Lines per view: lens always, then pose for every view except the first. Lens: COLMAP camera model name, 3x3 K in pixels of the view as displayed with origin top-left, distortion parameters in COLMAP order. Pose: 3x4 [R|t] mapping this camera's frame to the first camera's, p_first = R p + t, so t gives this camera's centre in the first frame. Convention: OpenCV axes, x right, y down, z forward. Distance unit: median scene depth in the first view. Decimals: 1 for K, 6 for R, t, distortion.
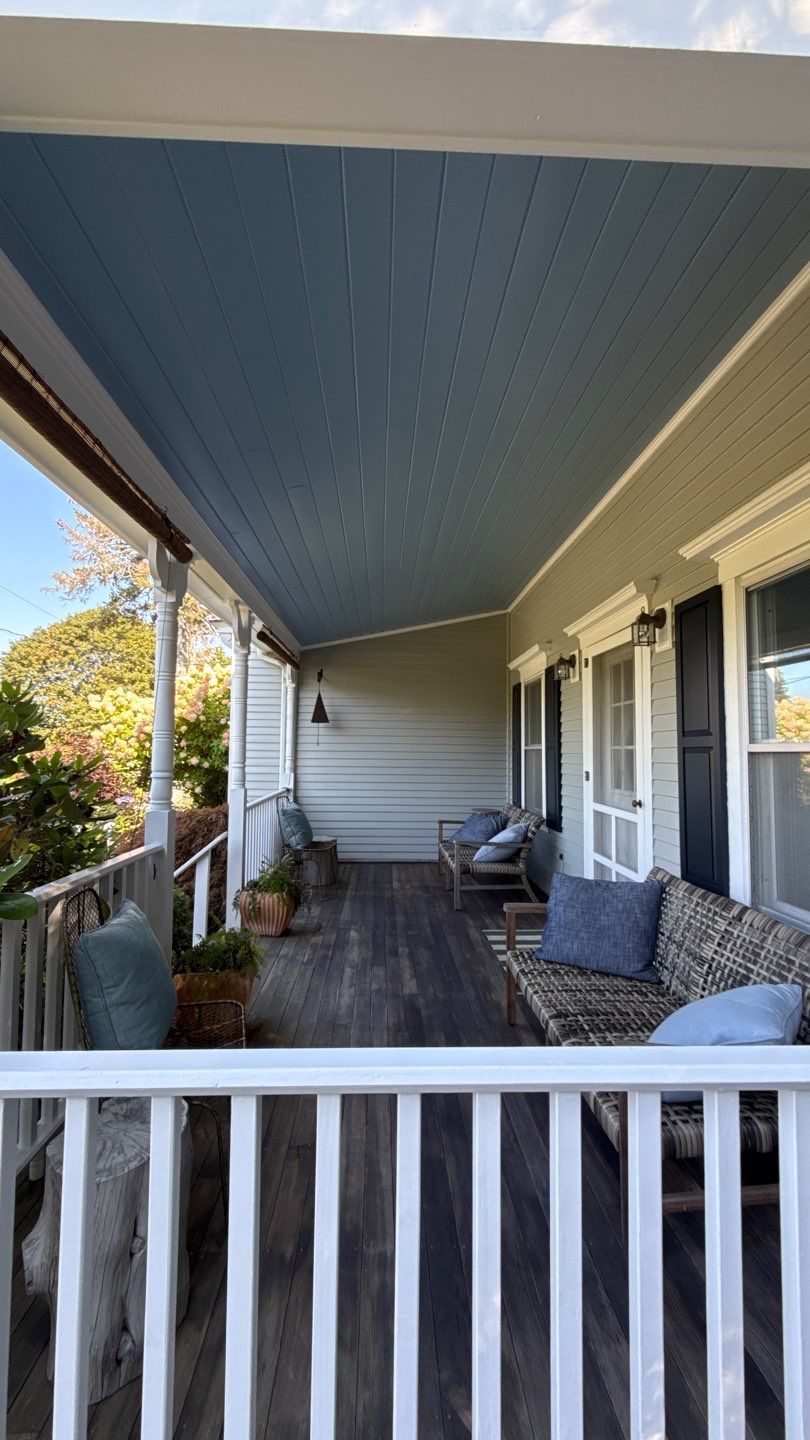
lens RADIAL K [[571.3, 0, 405.0], [0, 571.3, 720.0], [0, 0, 1]] dist [0.000015, -0.000013]
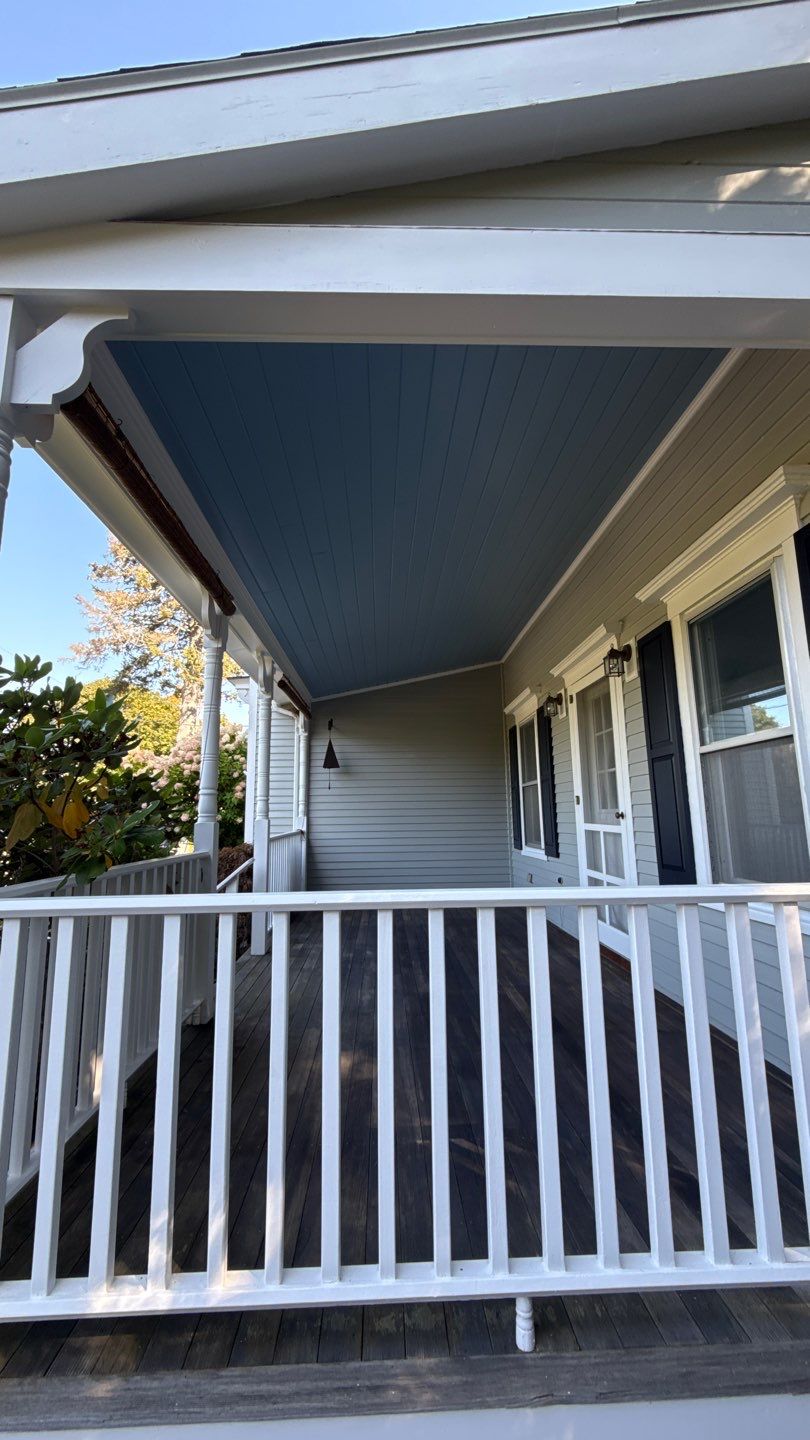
lens RADIAL K [[571.3, 0, 405.0], [0, 571.3, 720.0], [0, 0, 1]] dist [0.000015, -0.000013]
pose [[0.999707, -0.024213, 0.000176, -0.011623], [0.024081, 0.993458, -0.111633, 0.056068], [0.002528, 0.111605, 0.993749, -0.111874]]
